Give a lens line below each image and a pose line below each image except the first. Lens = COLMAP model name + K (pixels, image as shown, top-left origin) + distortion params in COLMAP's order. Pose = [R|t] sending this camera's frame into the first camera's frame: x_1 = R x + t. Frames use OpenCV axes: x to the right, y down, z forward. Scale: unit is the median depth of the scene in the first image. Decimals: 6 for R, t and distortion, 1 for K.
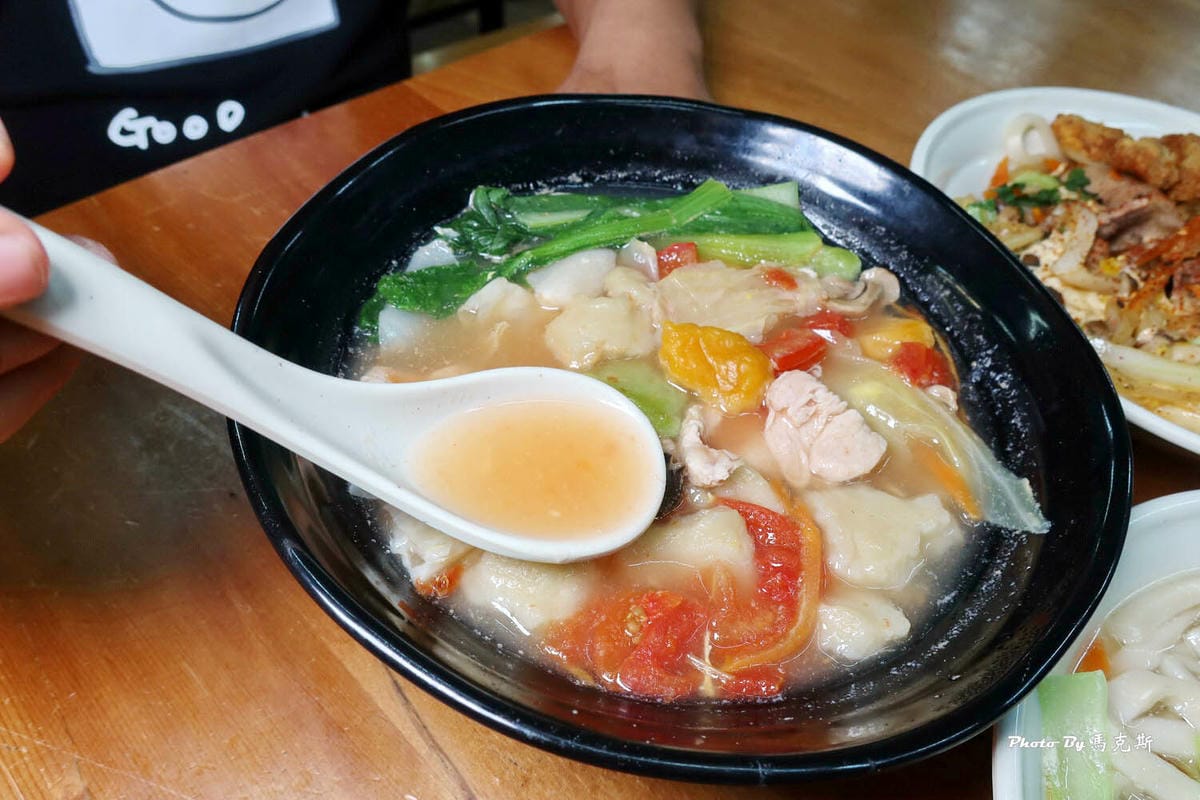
lens RADIAL K [[795.2, 0, 590.4], [0, 795.2, 400.0], [0, 0, 1]] dist [-0.012211, -0.009579]
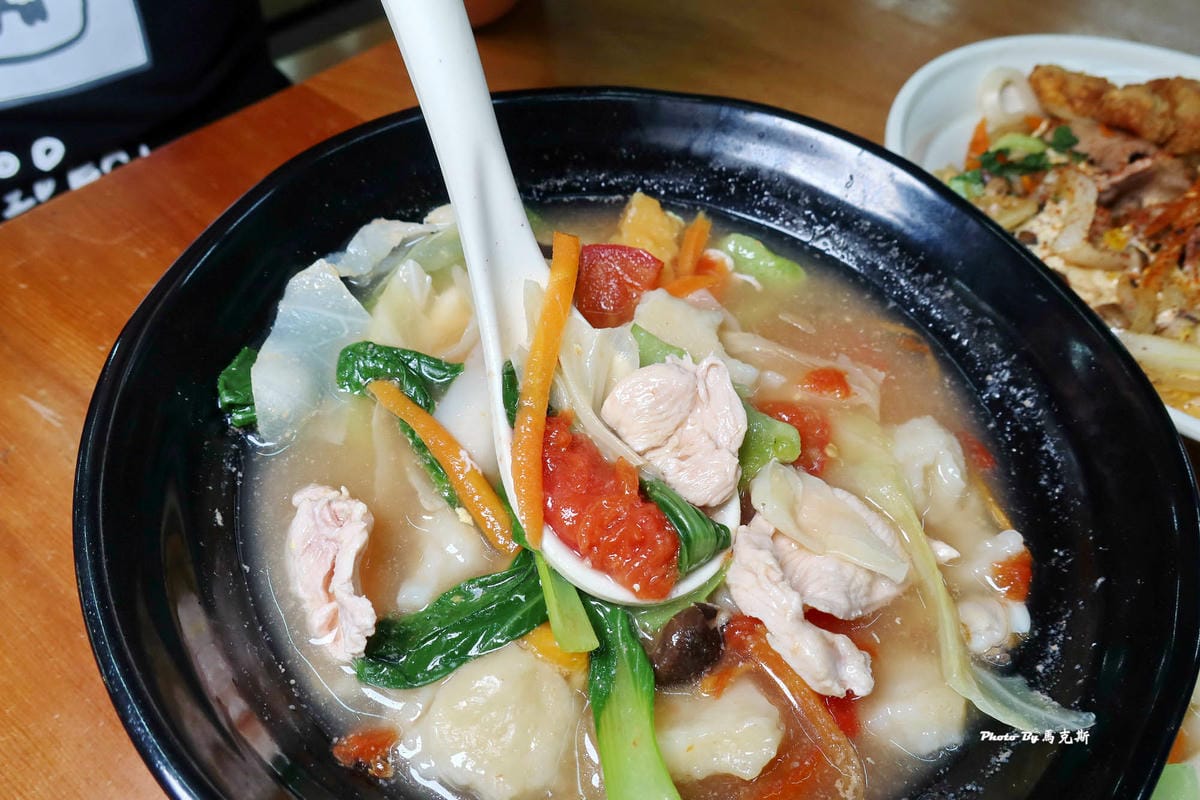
lens RADIAL K [[795.2, 0, 592.8], [0, 795.2, 402.2], [0, 0, 1]] dist [-0.012211, -0.009579]
pose [[0.994116, -0.096576, 0.049055, 0.009330], [0.094464, 0.994569, 0.043692, -0.083211], [-0.053008, -0.038801, 0.997840, 0.138323]]
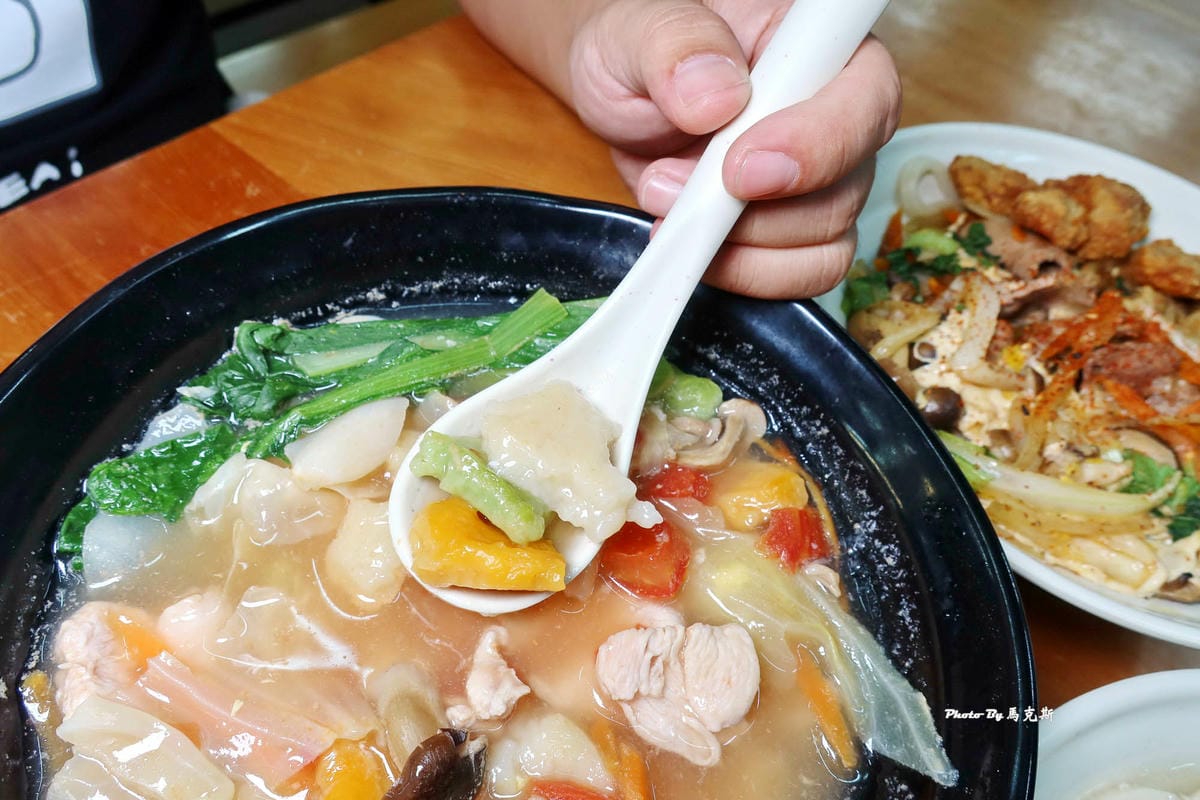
lens RADIAL K [[795.2, 0, 598.1], [0, 795.2, 399.5], [0, 0, 1]] dist [-0.012211, -0.009579]
pose [[0.994801, -0.058588, 0.083297, 0.129887], [0.053824, 0.996846, 0.058323, -0.205723], [-0.086451, -0.053537, 0.994817, 0.171595]]
